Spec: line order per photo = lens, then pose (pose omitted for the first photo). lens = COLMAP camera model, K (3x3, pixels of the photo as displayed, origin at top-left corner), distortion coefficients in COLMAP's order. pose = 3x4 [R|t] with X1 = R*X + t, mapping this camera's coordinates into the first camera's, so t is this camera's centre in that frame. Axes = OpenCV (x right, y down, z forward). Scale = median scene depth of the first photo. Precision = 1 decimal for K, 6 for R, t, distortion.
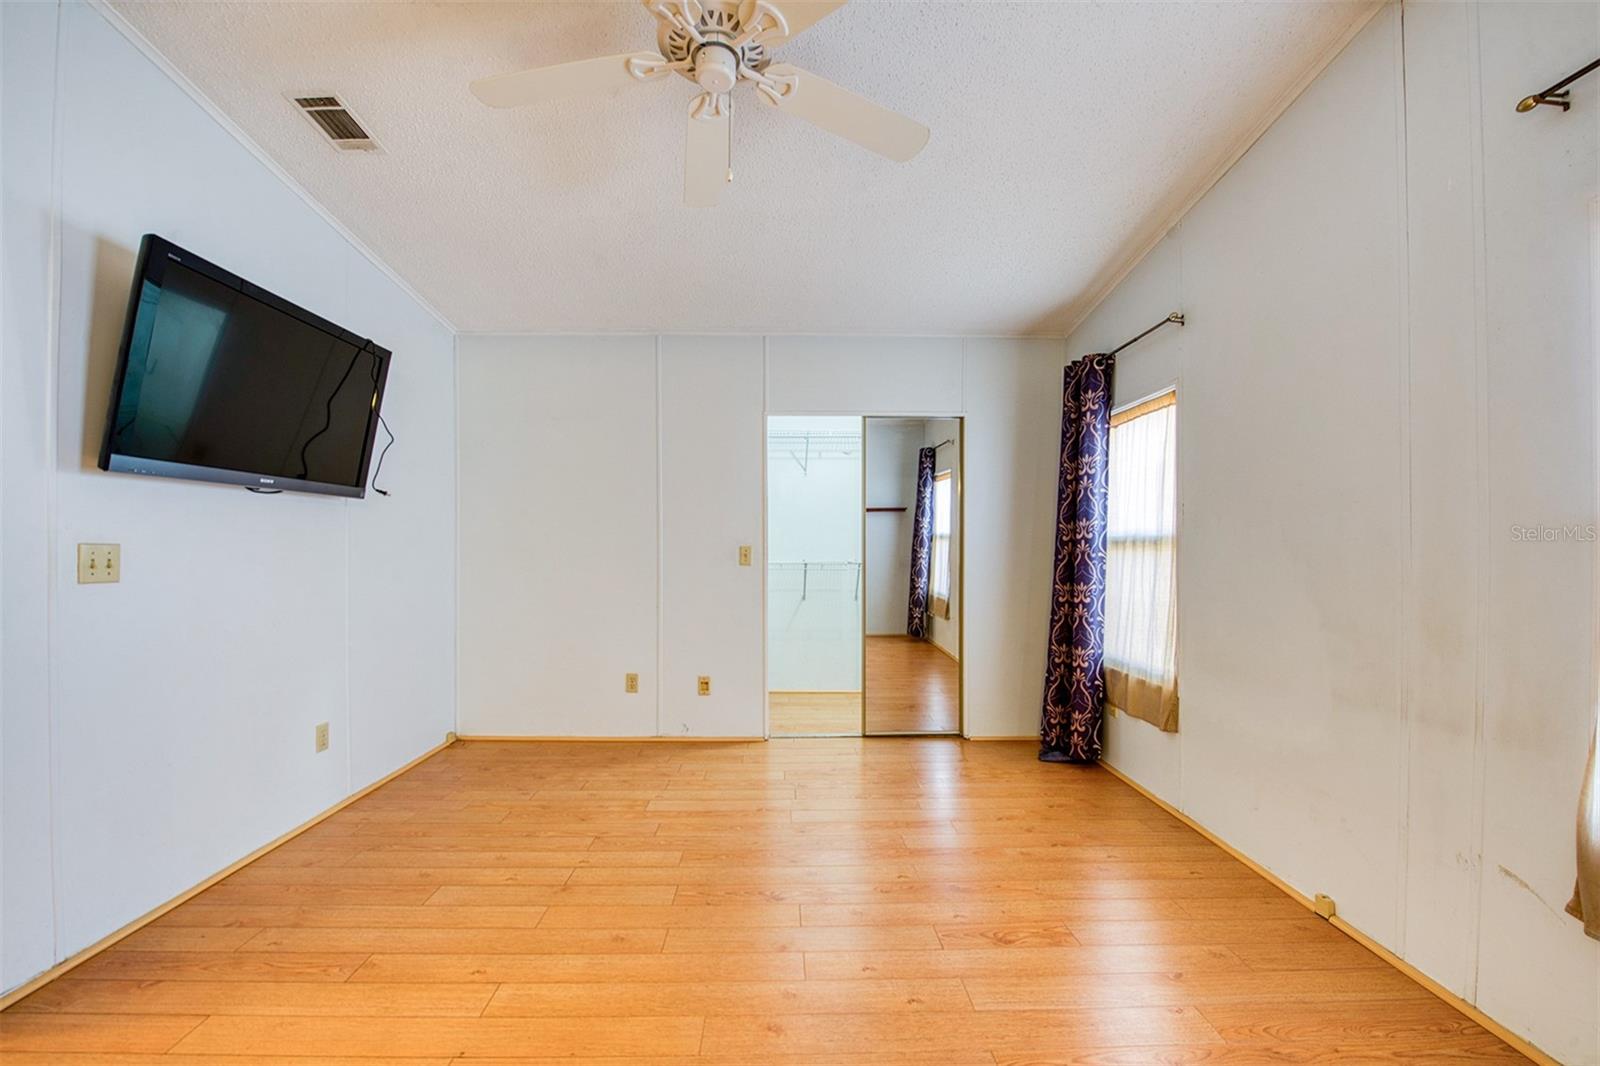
lens RADIAL K [[664.1, 0, 793.5], [0, 664.1, 545.4], [0, 0, 1]] dist [-0.013991, -0.002431]
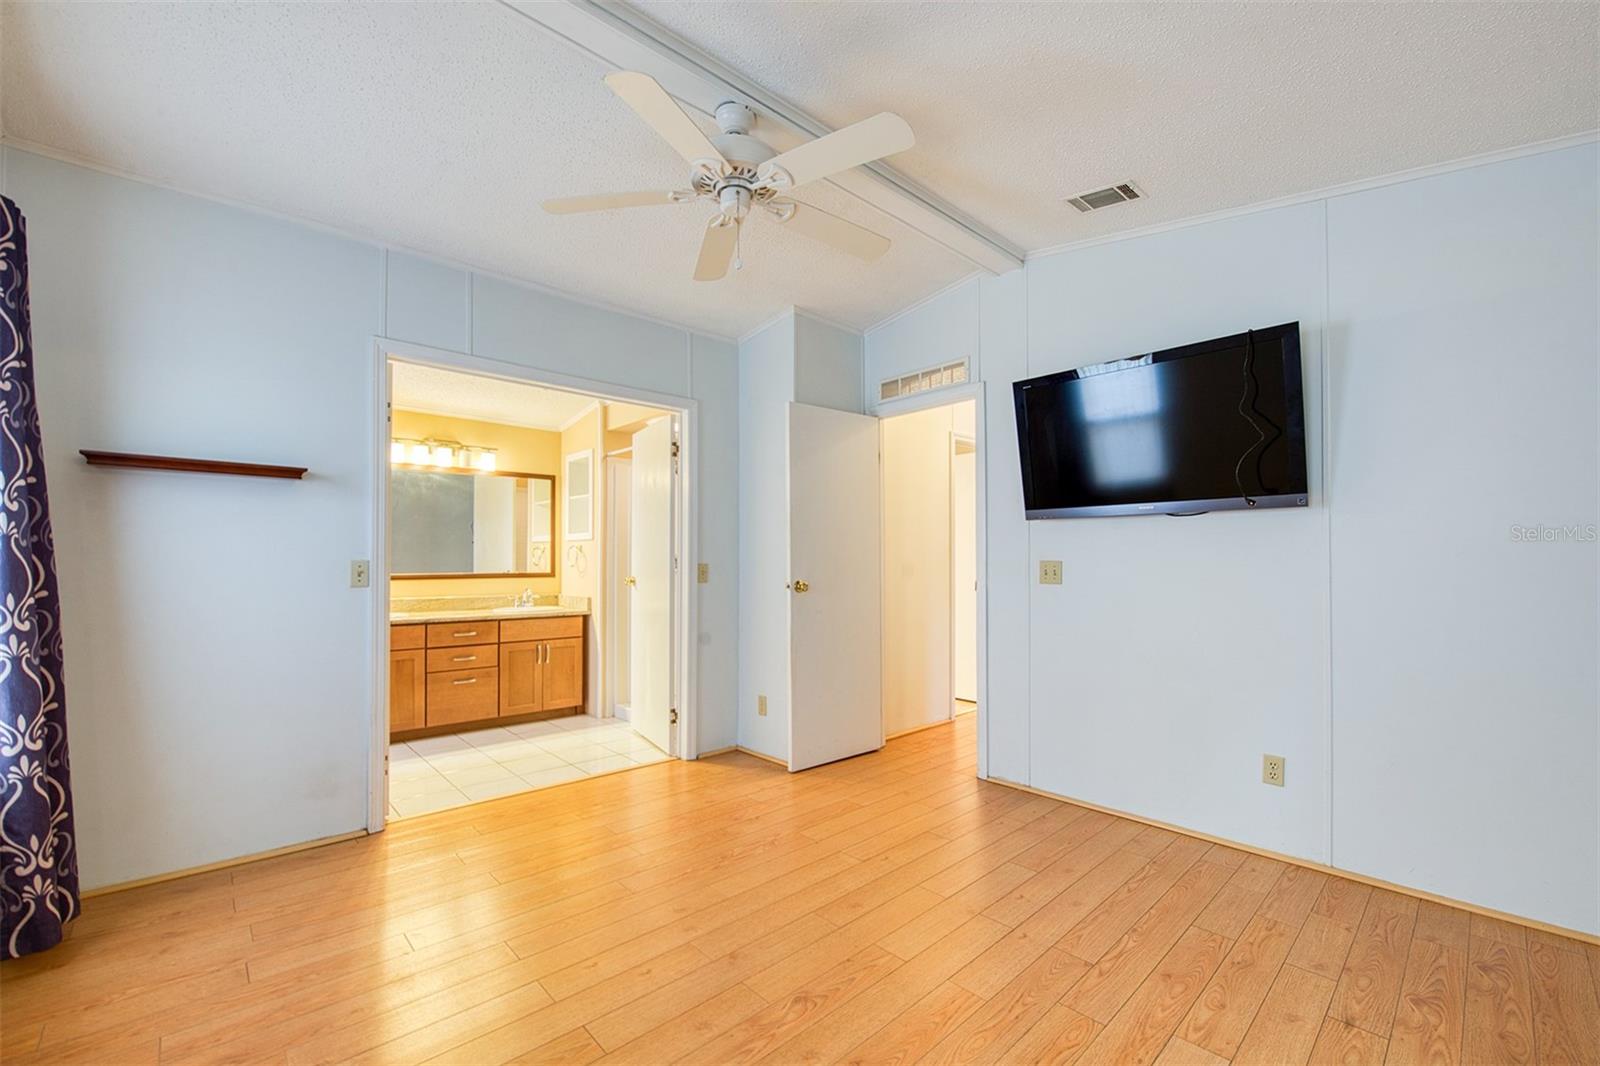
lens RADIAL K [[664.1, 0, 773.9], [0, 664.1, 544.8], [0, 0, 1]] dist [-0.013991, -0.002431]
pose [[-0.766340, -0.017484, -0.642197, 0.467871], [-0.002155, 0.999694, -0.024645, 0.001382], [0.642431, -0.017503, -0.766143, 1.427431]]
